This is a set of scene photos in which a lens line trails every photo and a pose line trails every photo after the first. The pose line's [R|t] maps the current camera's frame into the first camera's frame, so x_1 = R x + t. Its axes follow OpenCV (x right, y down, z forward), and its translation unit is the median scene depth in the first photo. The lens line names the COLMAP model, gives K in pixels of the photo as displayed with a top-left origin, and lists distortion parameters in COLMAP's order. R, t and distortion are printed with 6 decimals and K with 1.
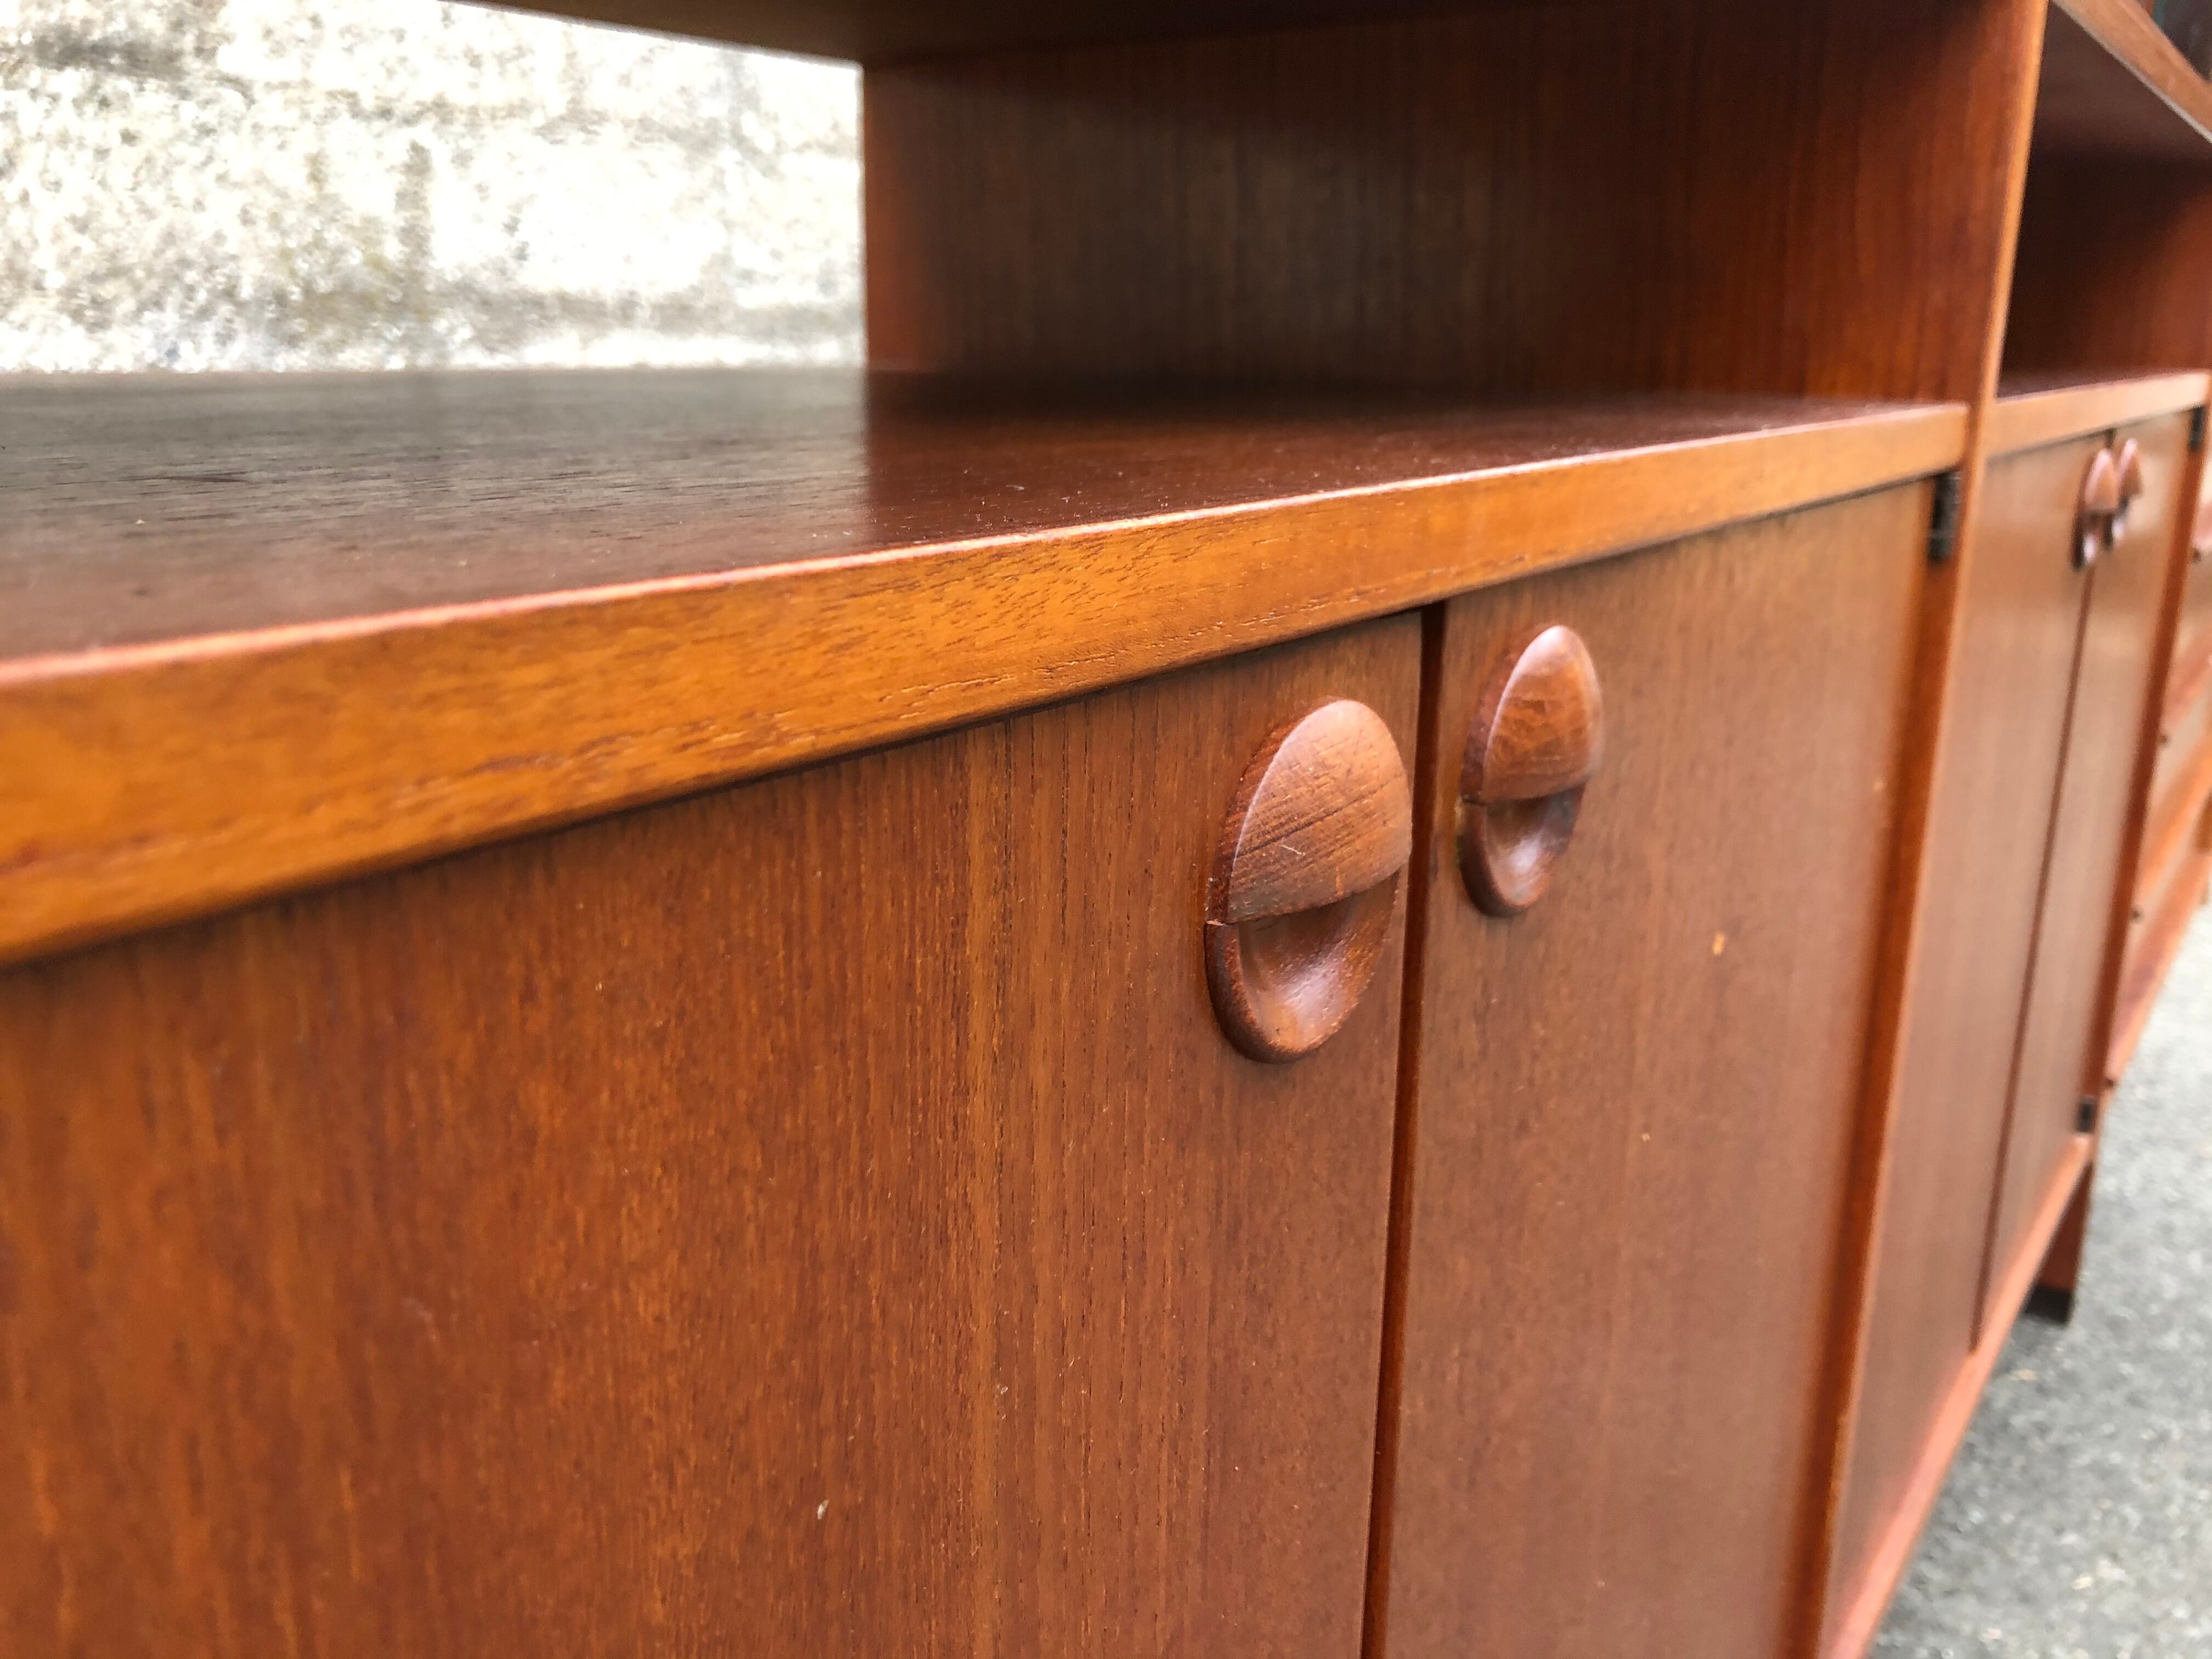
lens RADIAL K [[1832.7, 0, 1103.7], [0, 1832.7, 805.0], [0, 0, 1]] dist [0.026597, -0.029405]
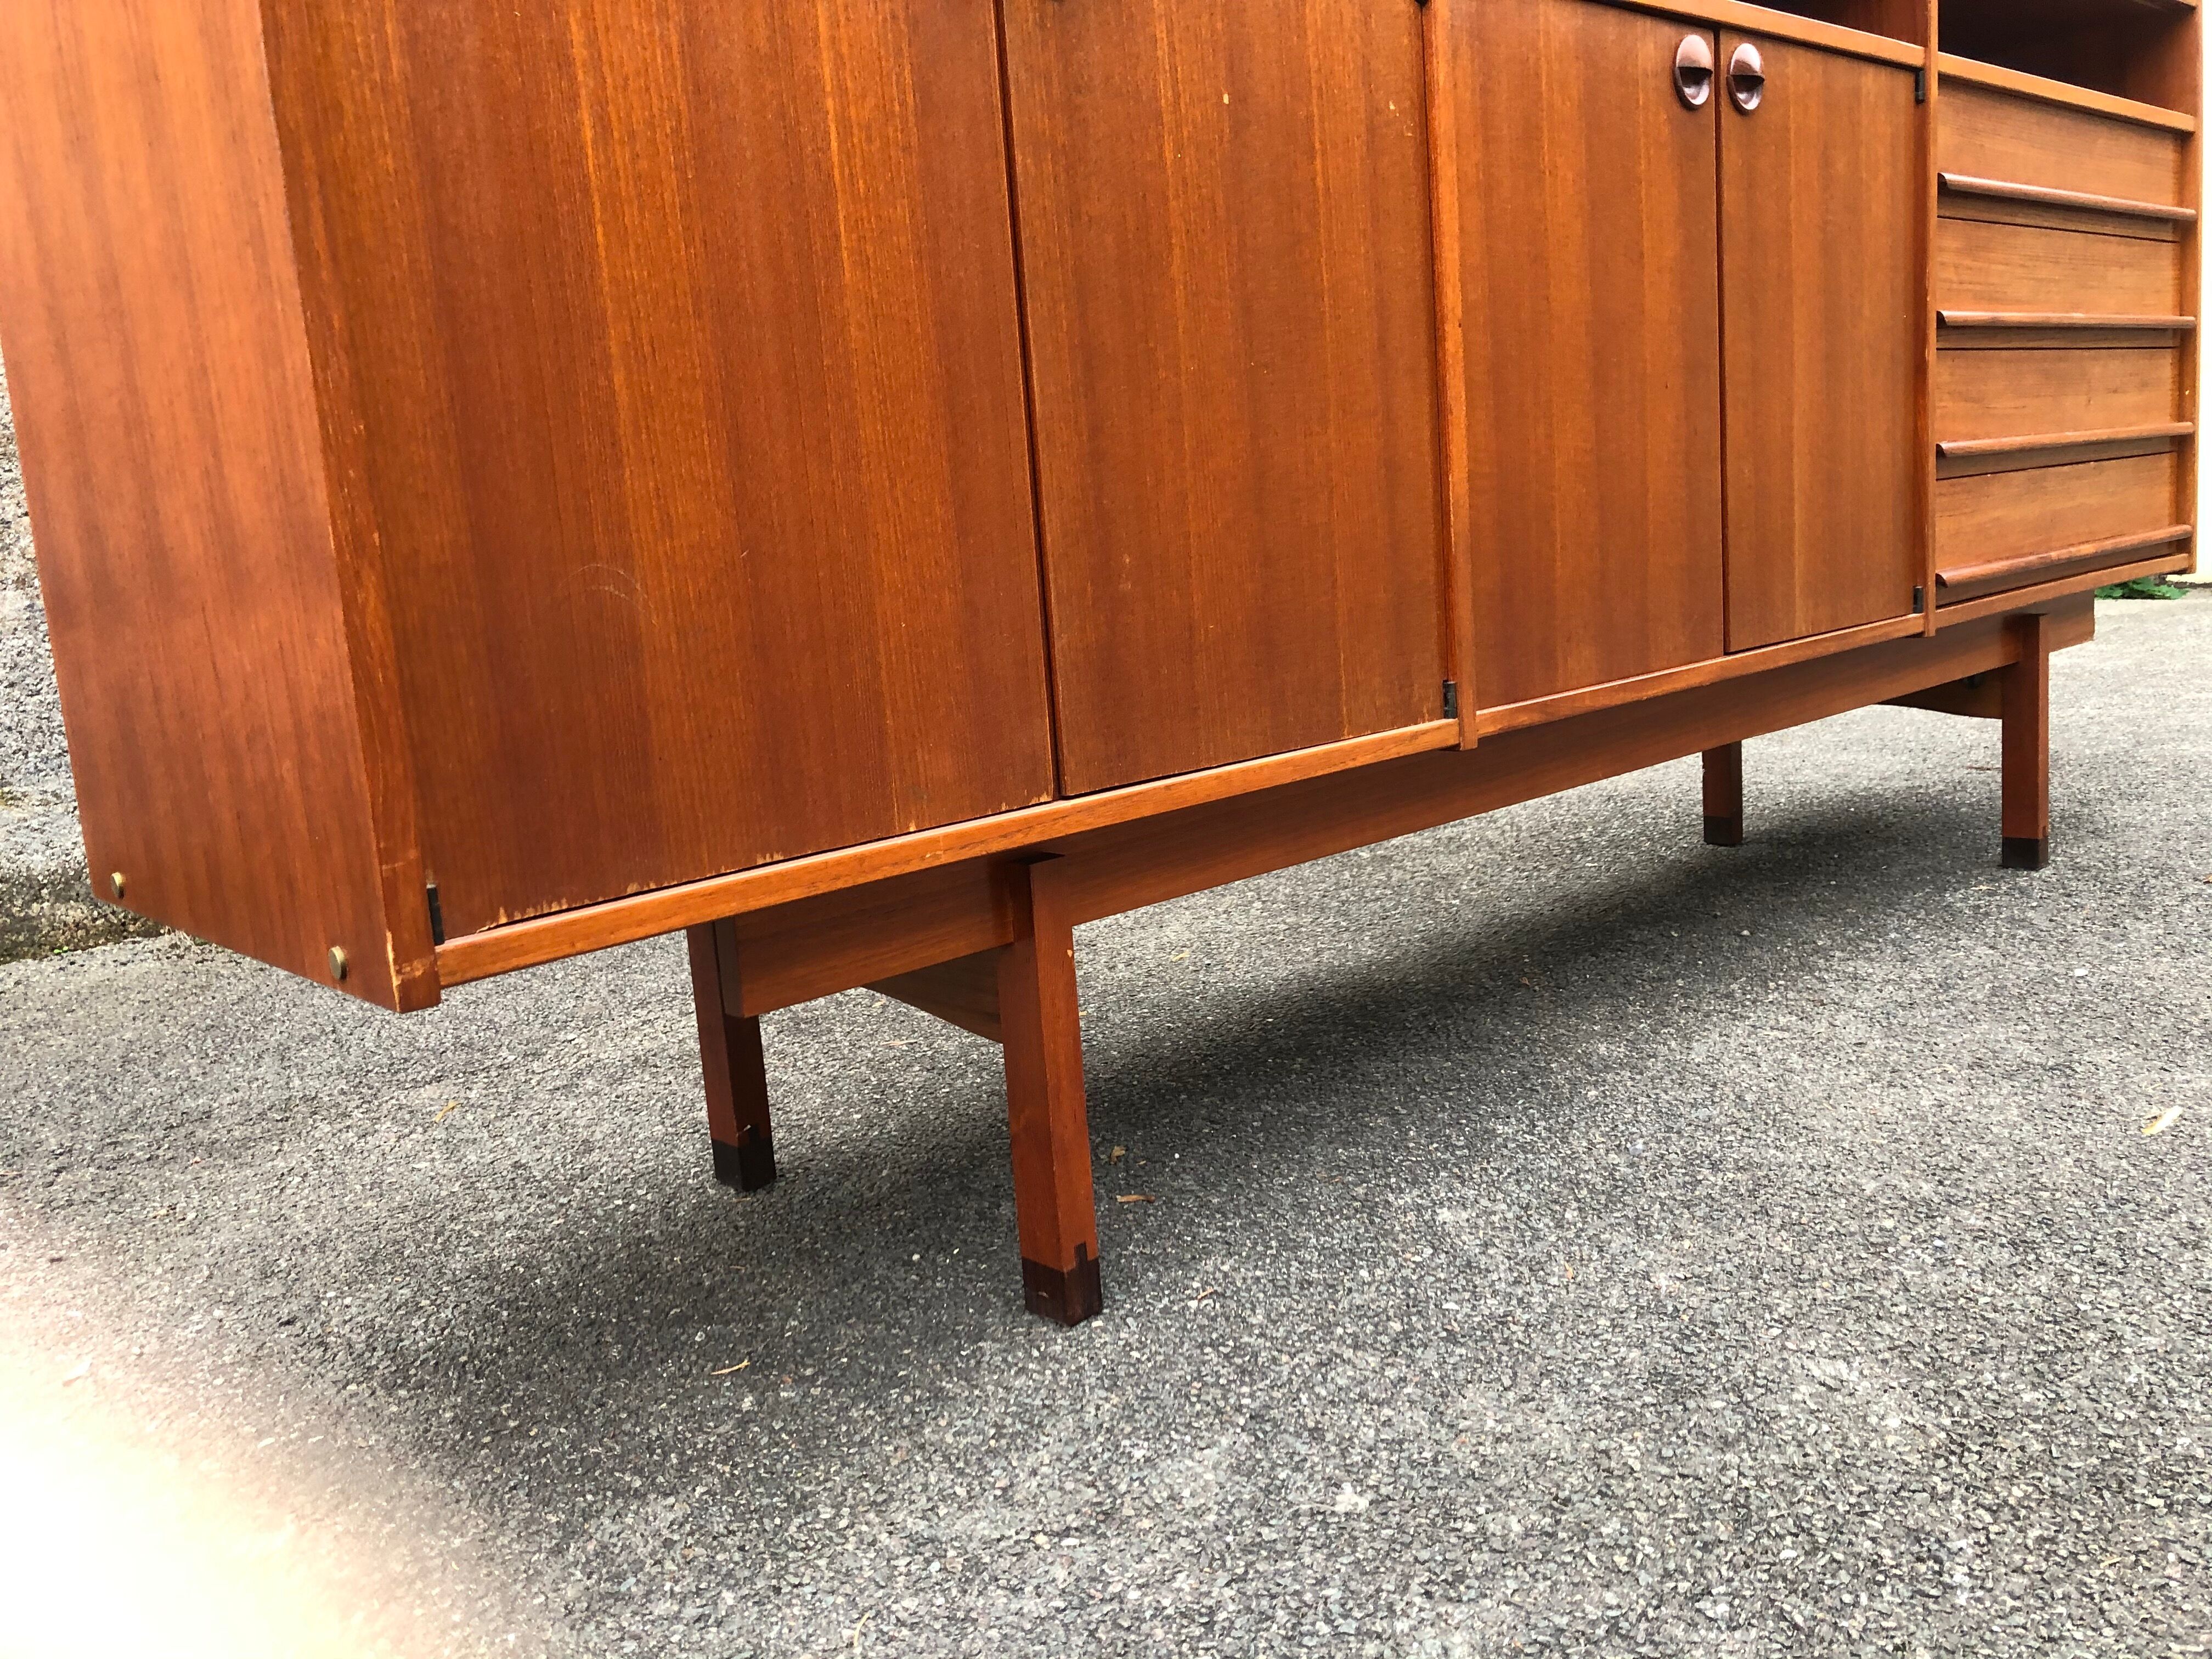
lens RADIAL K [[1832.7, 0, 1102.3], [0, 1832.7, 824.9], [0, 0, 1]] dist [0.026597, -0.029405]
pose [[0.974860, -0.055871, -0.215700, 0.190030], [0.039147, 0.995941, -0.081045, 0.357916], [0.219353, 0.070564, 0.973090, -0.390075]]
